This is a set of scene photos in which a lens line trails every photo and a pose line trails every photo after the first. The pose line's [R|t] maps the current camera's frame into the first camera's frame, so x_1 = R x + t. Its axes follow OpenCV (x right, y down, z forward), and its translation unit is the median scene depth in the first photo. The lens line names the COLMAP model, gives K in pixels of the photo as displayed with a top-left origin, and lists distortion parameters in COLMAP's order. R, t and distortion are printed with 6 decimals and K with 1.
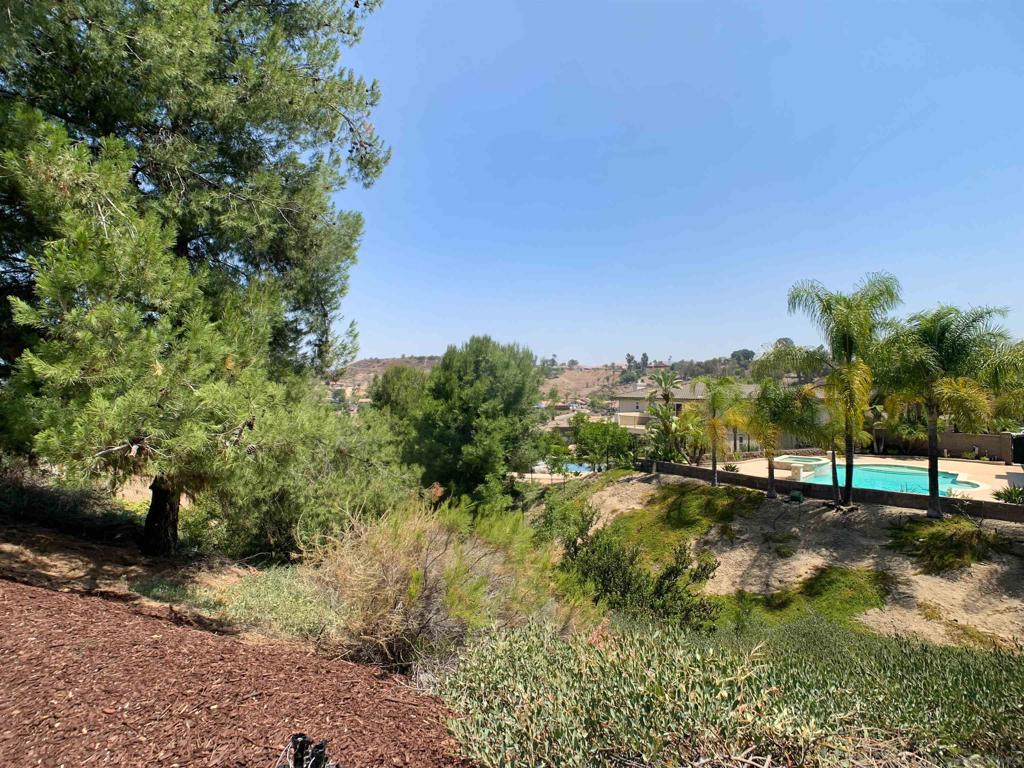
lens RADIAL K [[527.7, 0, 517.4], [0, 527.7, 378.9], [0, 0, 1]] dist [-0.043634, 0.016238]
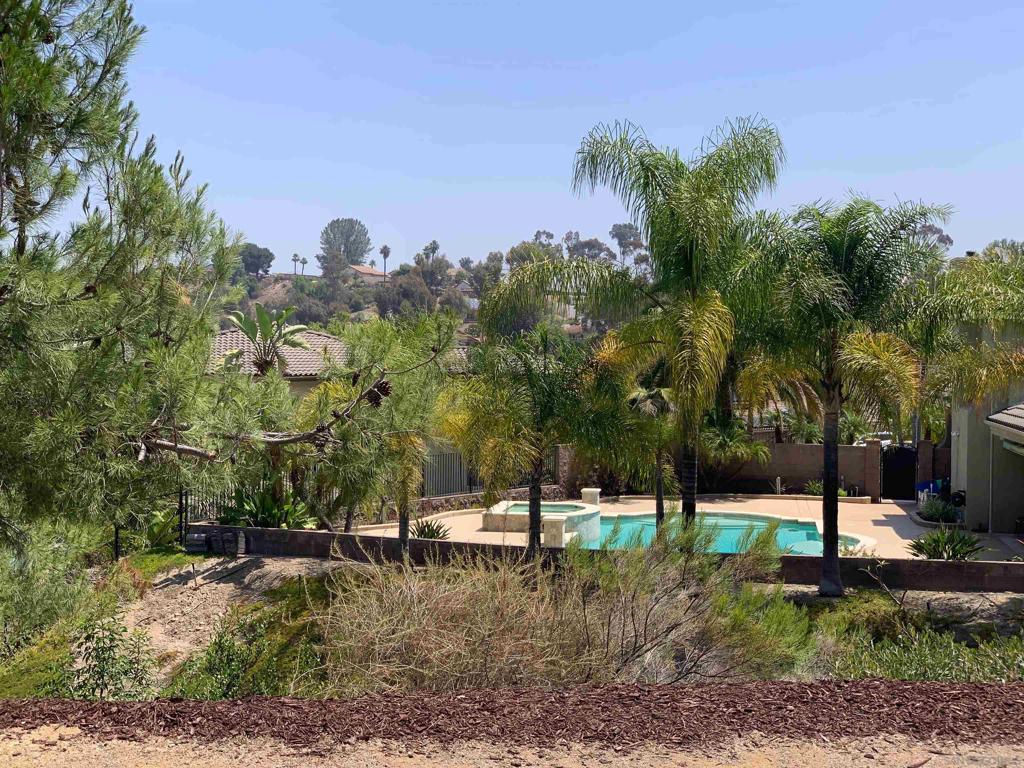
lens RADIAL K [[1529.7, 0, 512.0], [0, 1529.7, 384.0], [0, 0, 1]] dist [0.026779, -0.082222]
pose [[0.828546, -0.001091, 0.559920, -0.249042], [-0.022619, 0.999117, 0.035418, 0.002394], [-0.559464, -0.042011, 0.827789, -0.079017]]
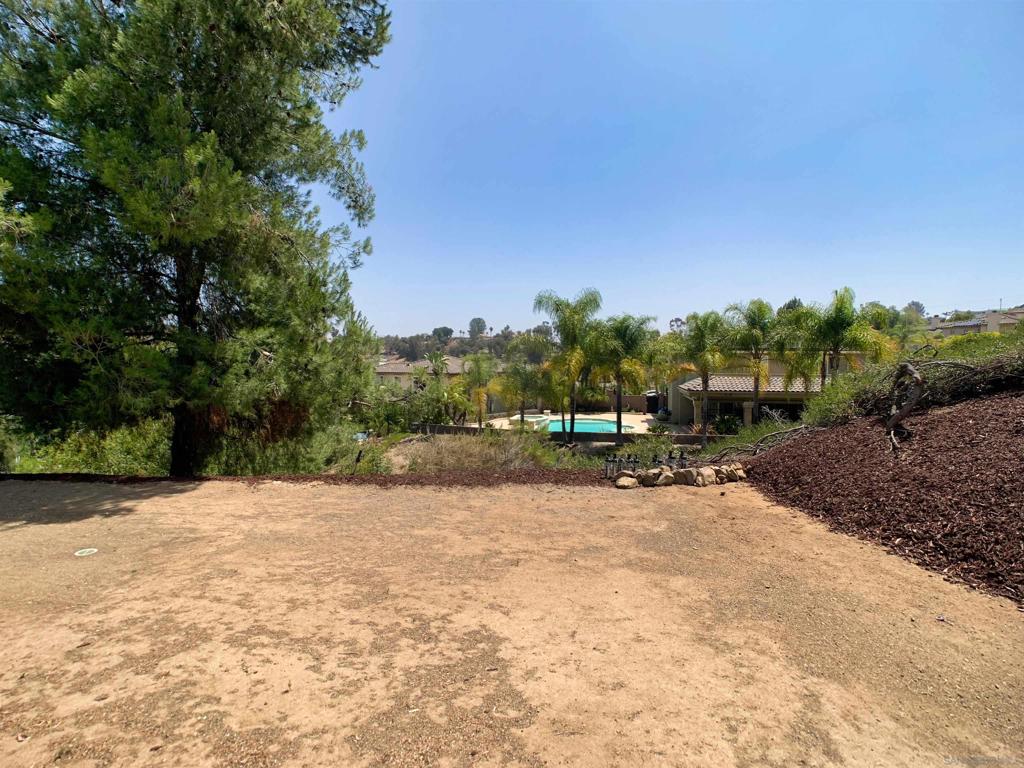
lens RADIAL K [[527.7, 0, 517.4], [0, 527.7, 378.9], [0, 0, 1]] dist [-0.043634, 0.016238]
pose [[0.848675, -0.013885, 0.528732, -0.234296], [-0.012023, 0.998891, 0.045530, -0.006958], [-0.528778, -0.044998, 0.847567, -0.152292]]
